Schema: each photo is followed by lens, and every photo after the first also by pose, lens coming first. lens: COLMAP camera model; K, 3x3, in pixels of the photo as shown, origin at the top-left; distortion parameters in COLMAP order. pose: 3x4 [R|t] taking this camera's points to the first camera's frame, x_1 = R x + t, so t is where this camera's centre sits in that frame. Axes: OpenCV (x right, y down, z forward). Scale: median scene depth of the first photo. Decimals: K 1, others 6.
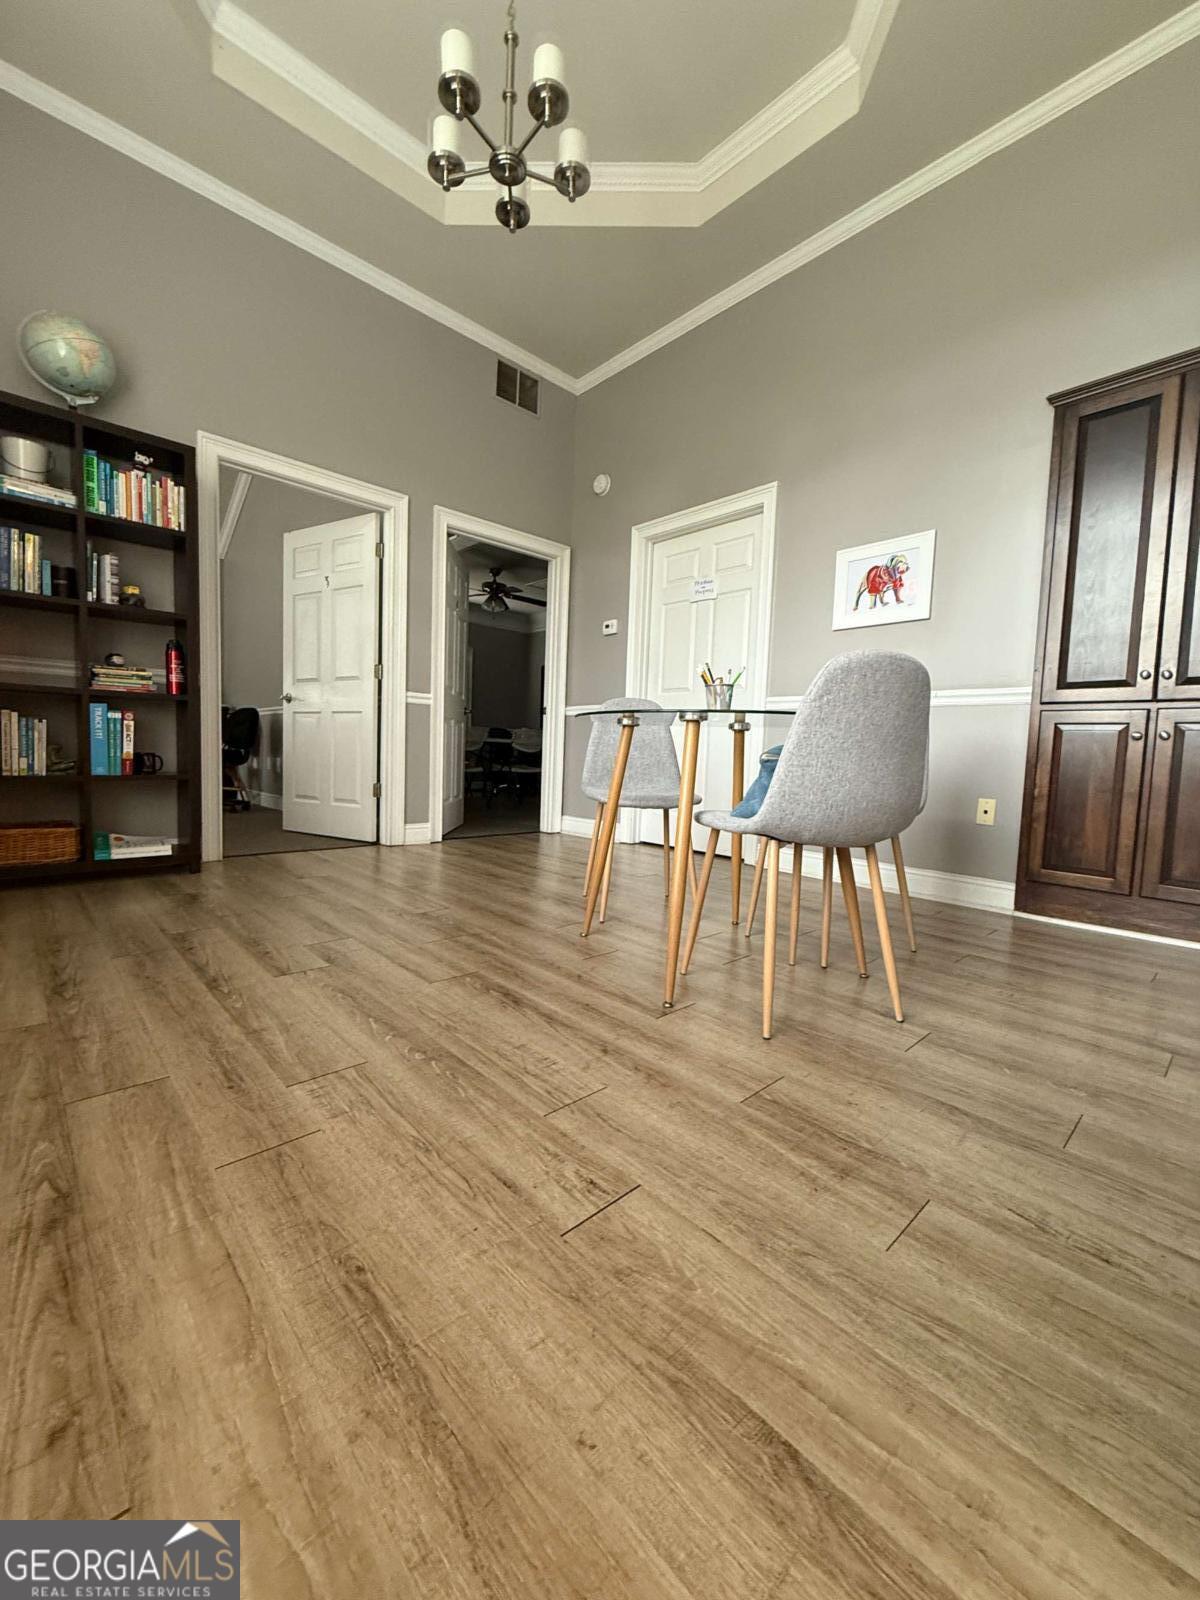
lens RADIAL K [[654.3, 0, 597.3], [0, 654.3, 795.6], [0, 0, 1]] dist [0.000288, -0.000220]
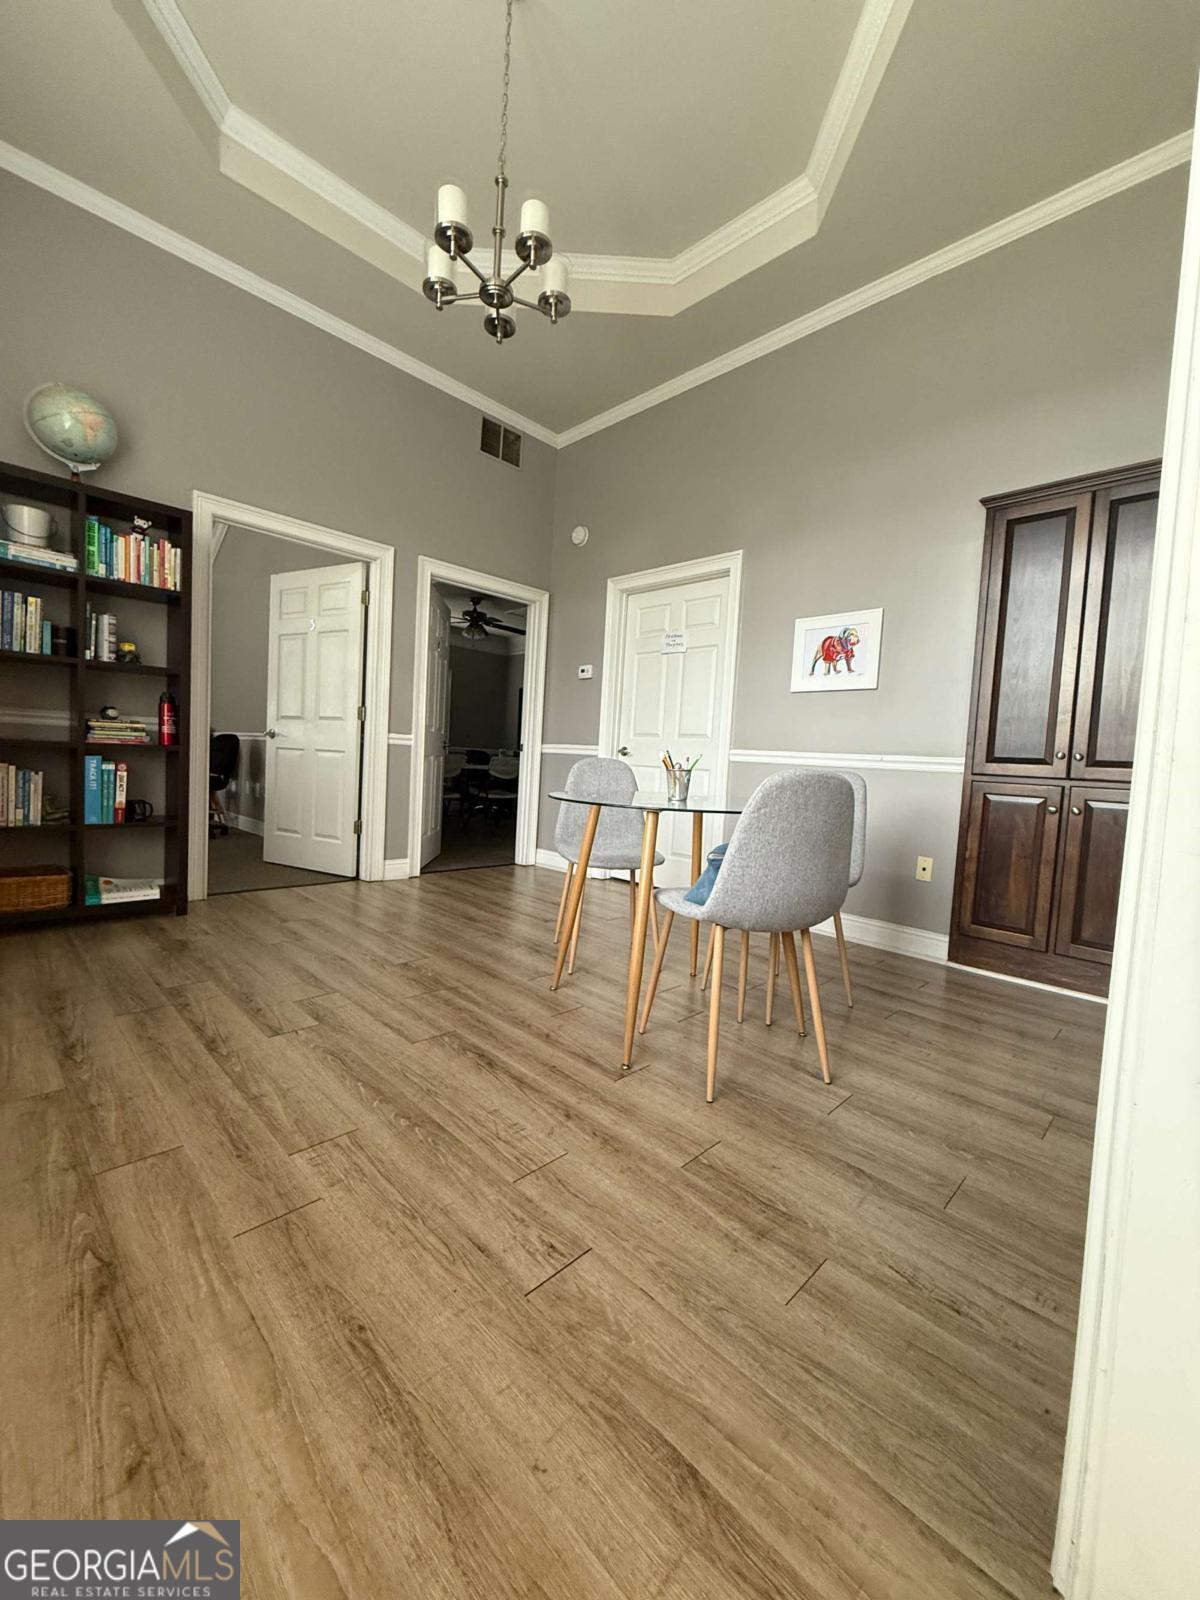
lens RADIAL K [[654.3, 0, 598.3], [0, 654.3, 795.4], [0, 0, 1]] dist [0.000288, -0.000220]
pose [[0.999141, 0.017083, 0.037746, 0.008635], [-0.016695, 0.999805, -0.010555, -0.111758], [-0.037919, 0.009915, 0.999232, -0.106059]]
